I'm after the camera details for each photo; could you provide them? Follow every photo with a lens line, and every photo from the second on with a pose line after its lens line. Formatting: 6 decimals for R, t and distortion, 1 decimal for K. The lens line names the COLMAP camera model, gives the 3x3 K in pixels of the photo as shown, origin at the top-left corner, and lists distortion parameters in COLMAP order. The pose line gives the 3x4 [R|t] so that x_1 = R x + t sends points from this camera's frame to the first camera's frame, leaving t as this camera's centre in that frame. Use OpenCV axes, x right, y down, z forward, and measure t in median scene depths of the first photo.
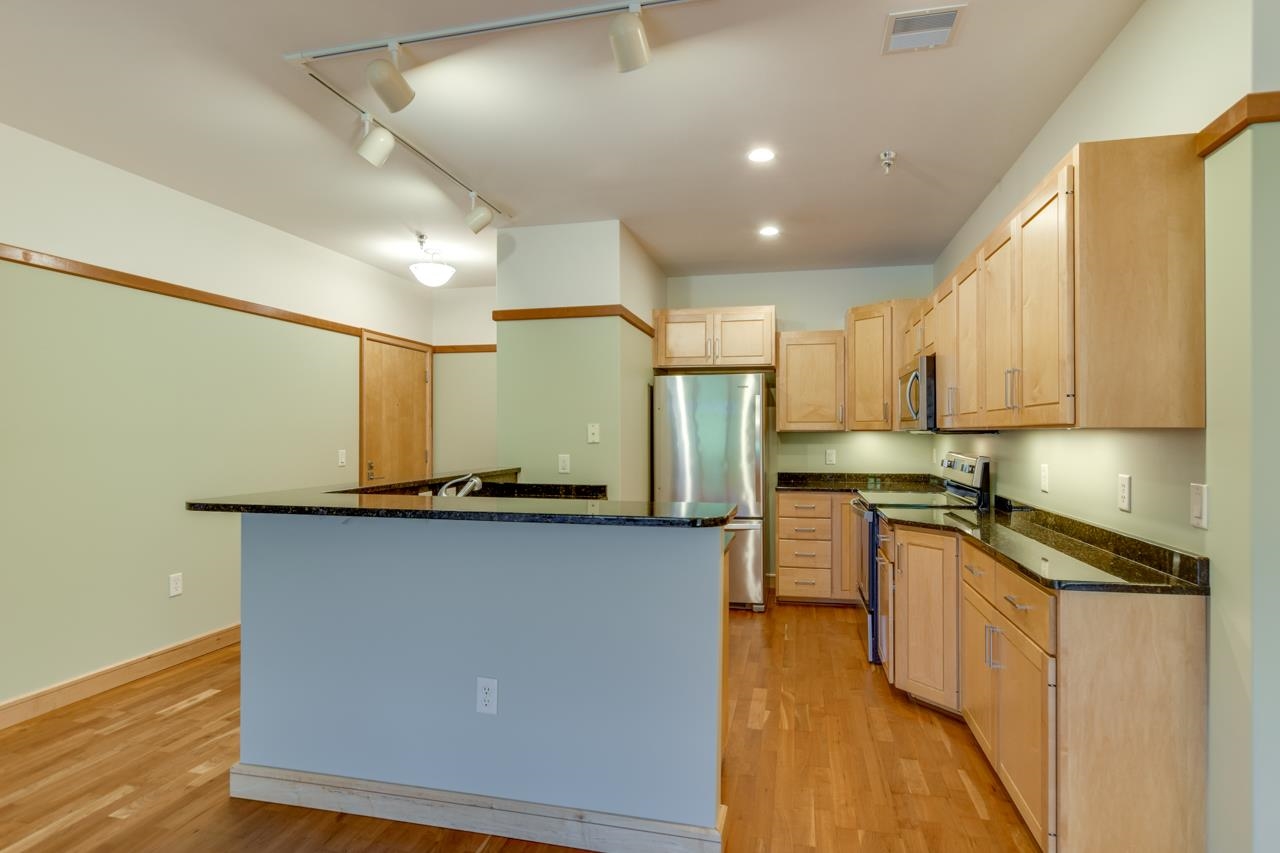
lens RADIAL K [[655.3, 0, 656.3], [0, 655.3, 426.3], [0, 0, 1]] dist [-0.010941, 0.000488]
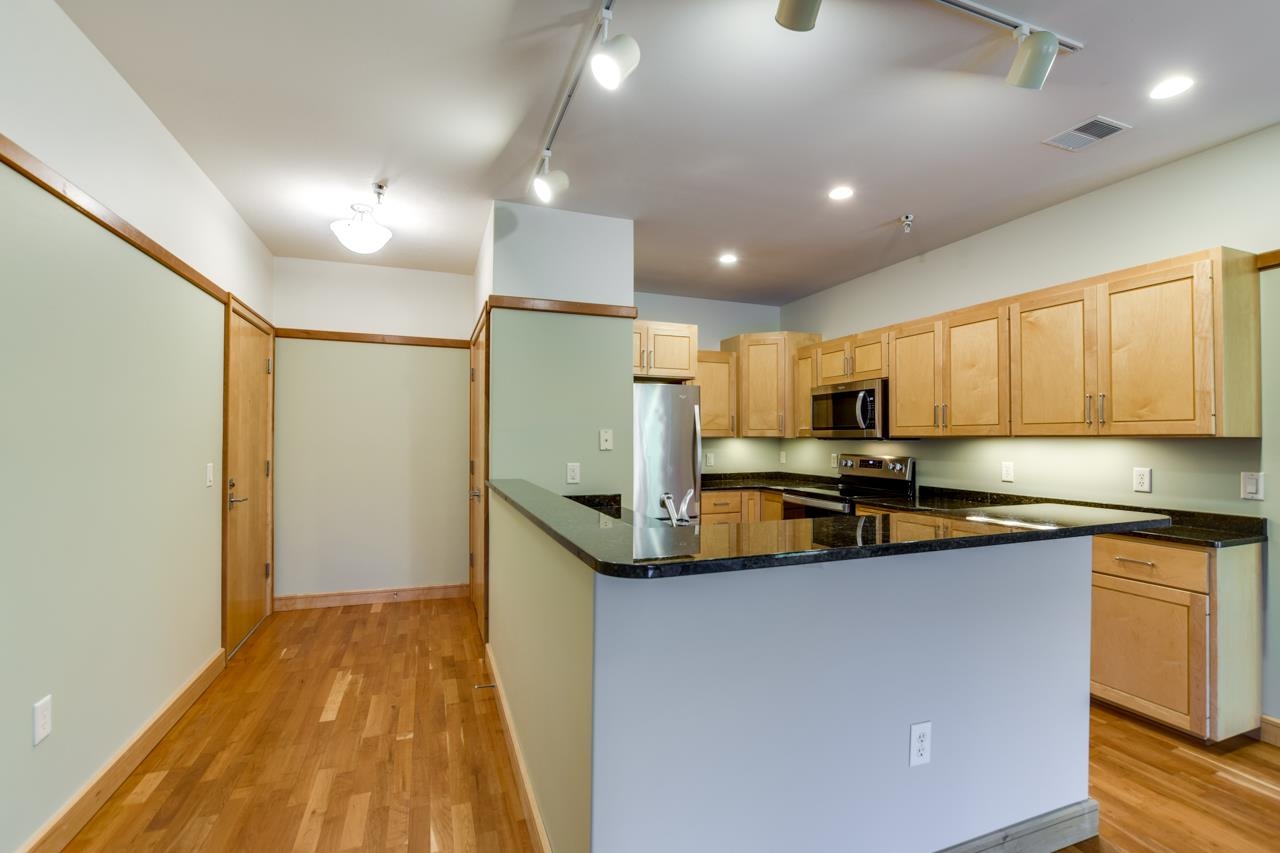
lens RADIAL K [[560.3, 0, 642.5], [0, 560.3, 428.0], [0, 0, 1]] dist [-0.020558, 0.000867]
pose [[0.833654, 0.011469, 0.552169, -0.498164], [-0.007016, 0.999924, -0.010176, 0.001618], [-0.552243, 0.004610, 0.833670, 0.300256]]
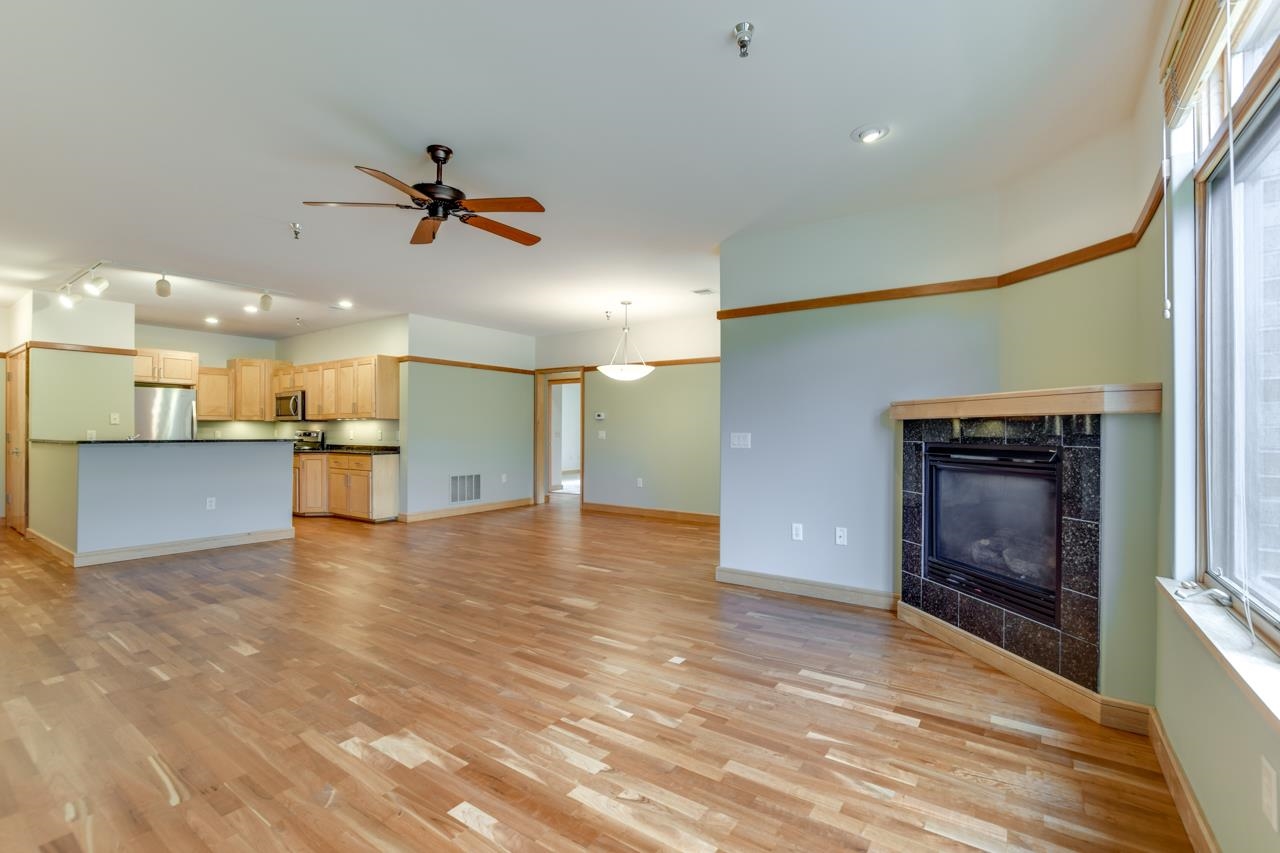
lens RADIAL K [[562.3, 0, 649.5], [0, 562.3, 427.8], [0, 0, 1]] dist [-0.023111, 0.000970]
pose [[0.370112, 0.006979, 0.928961, -0.959540], [-0.009401, 0.999949, -0.003767, 0.027727], [-0.928939, -0.007339, 0.370159, -0.932640]]
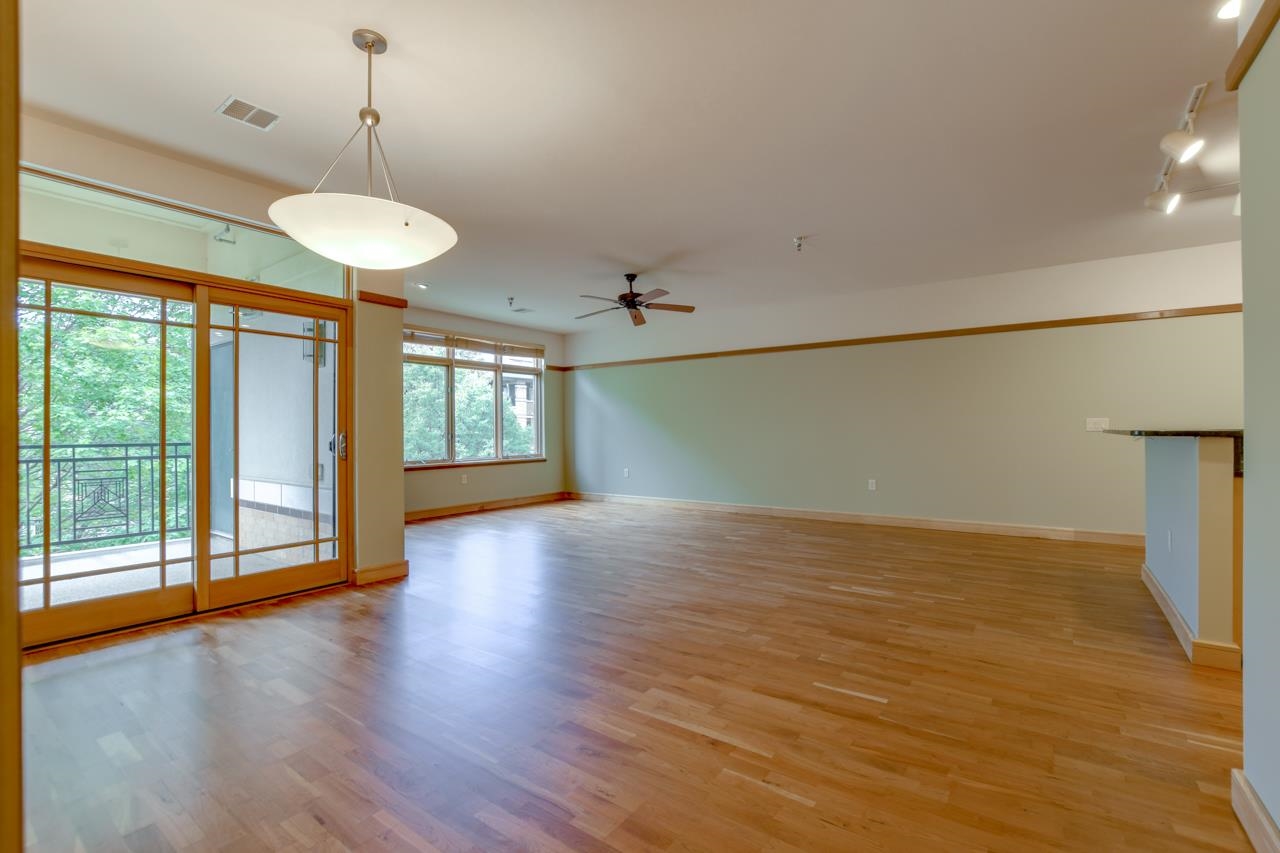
lens RADIAL K [[575.1, 0, 640.0], [0, 575.1, 426.5], [0, 0, 1]] dist [0.002517, 0.000368]
pose [[-0.394255, -0.001535, -0.919000, 0.873471], [0.014801, 0.999858, -0.008020, 0.051450], [0.918882, -0.016764, -0.394177, 0.146907]]
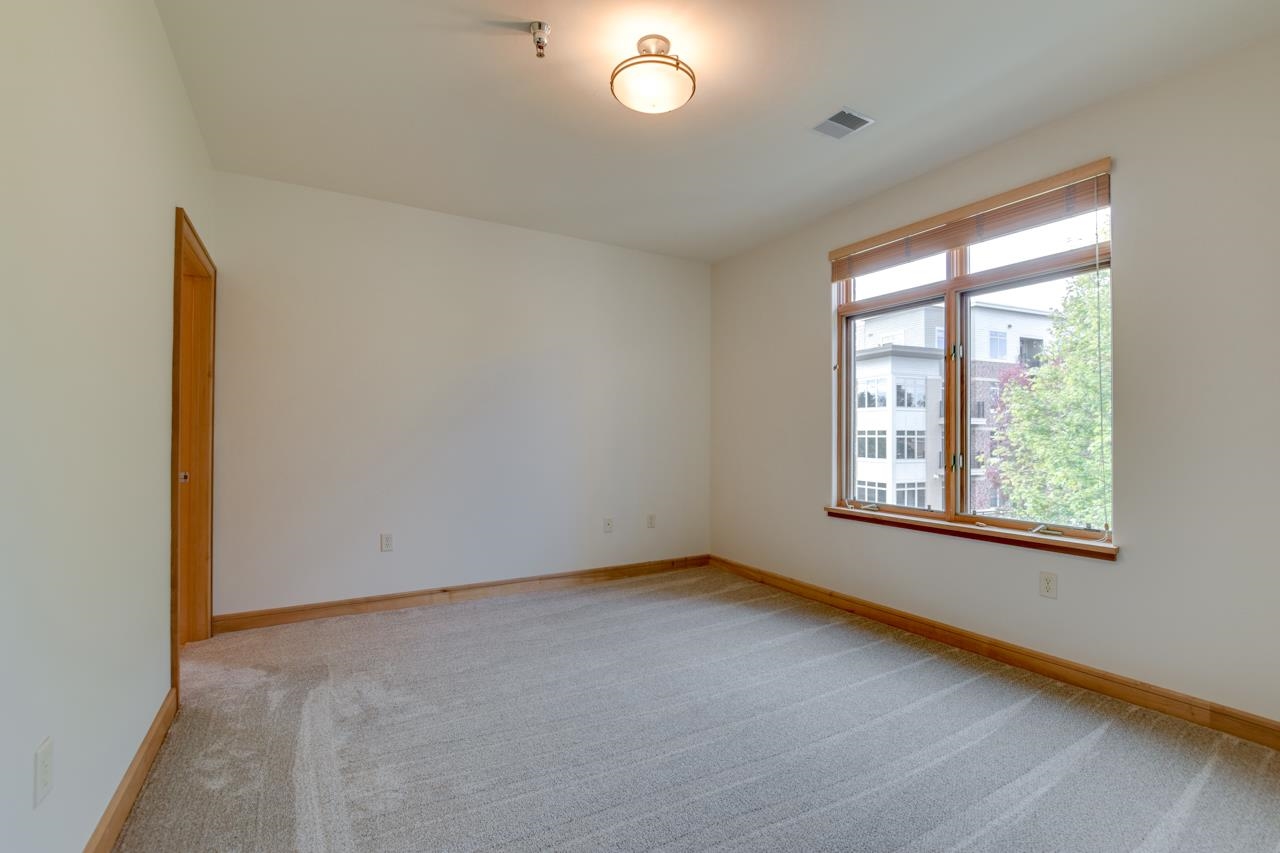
lens RADIAL K [[578.6, 0, 635.3], [0, 578.6, 429.4], [0, 0, 1]] dist [-0.009190, 0.001533]
pose [[-0.675205, 0.001730, 0.737628, -0.874977], [-0.010243, 0.999879, -0.011721, 0.032441], [-0.737559, -0.015470, -0.675106, -0.283893]]
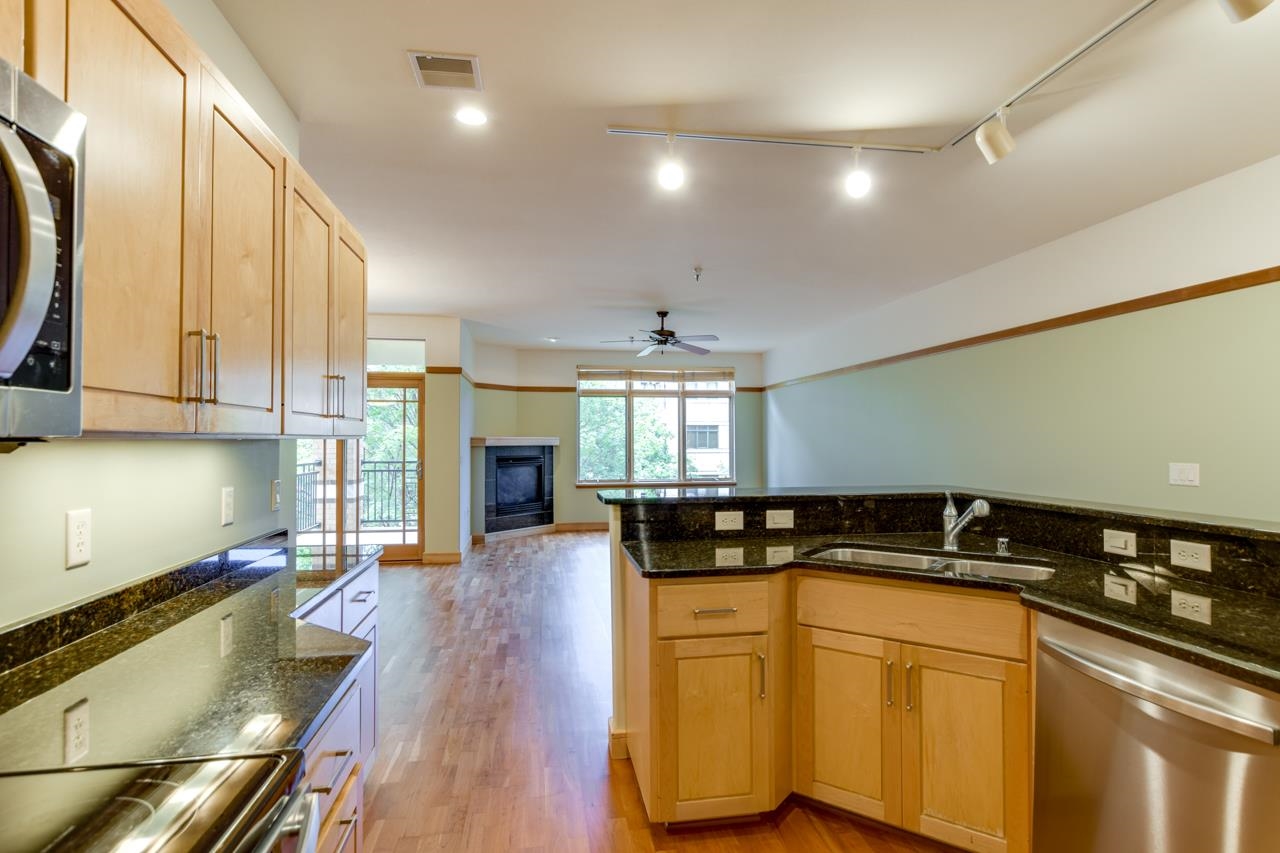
lens RADIAL K [[670.2, 0, 640.0], [0, 670.2, 426.5], [0, 0, 1]] dist [-0.002313, 0.000265]
pose [[-0.928718, -0.004631, -0.370757, 0.280526], [0.005837, 0.999615, -0.027107, 0.008174], [0.370740, -0.027339, -0.928334, 1.129451]]
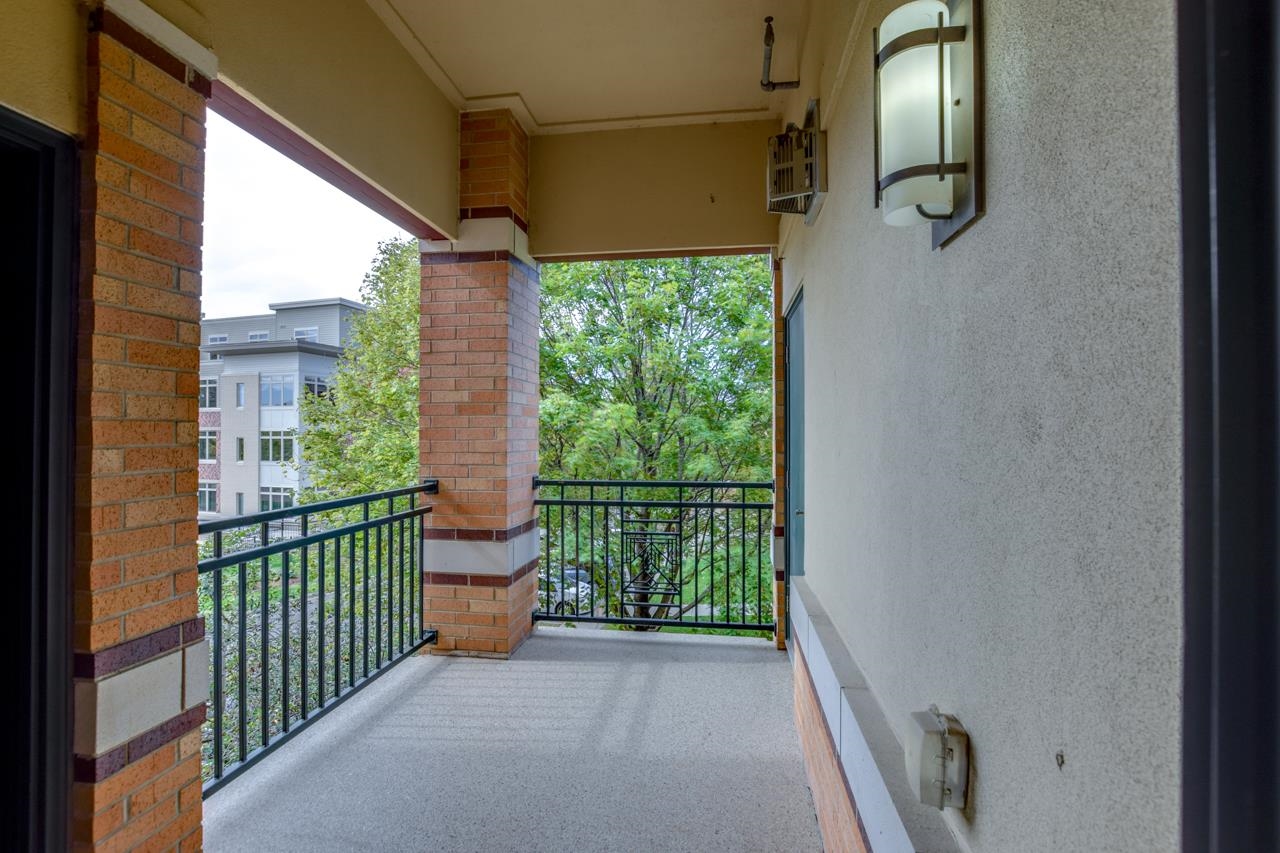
lens RADIAL K [[560.3, 0, 642.5], [0, 560.3, 428.0], [0, 0, 1]] dist [-0.020558, 0.000867]
pose [[-0.997297, -0.001717, -0.073454, 0.208294], [-0.000462, 0.999854, -0.017104, -0.005721], [0.073472, -0.017024, -0.997152, -0.690844]]
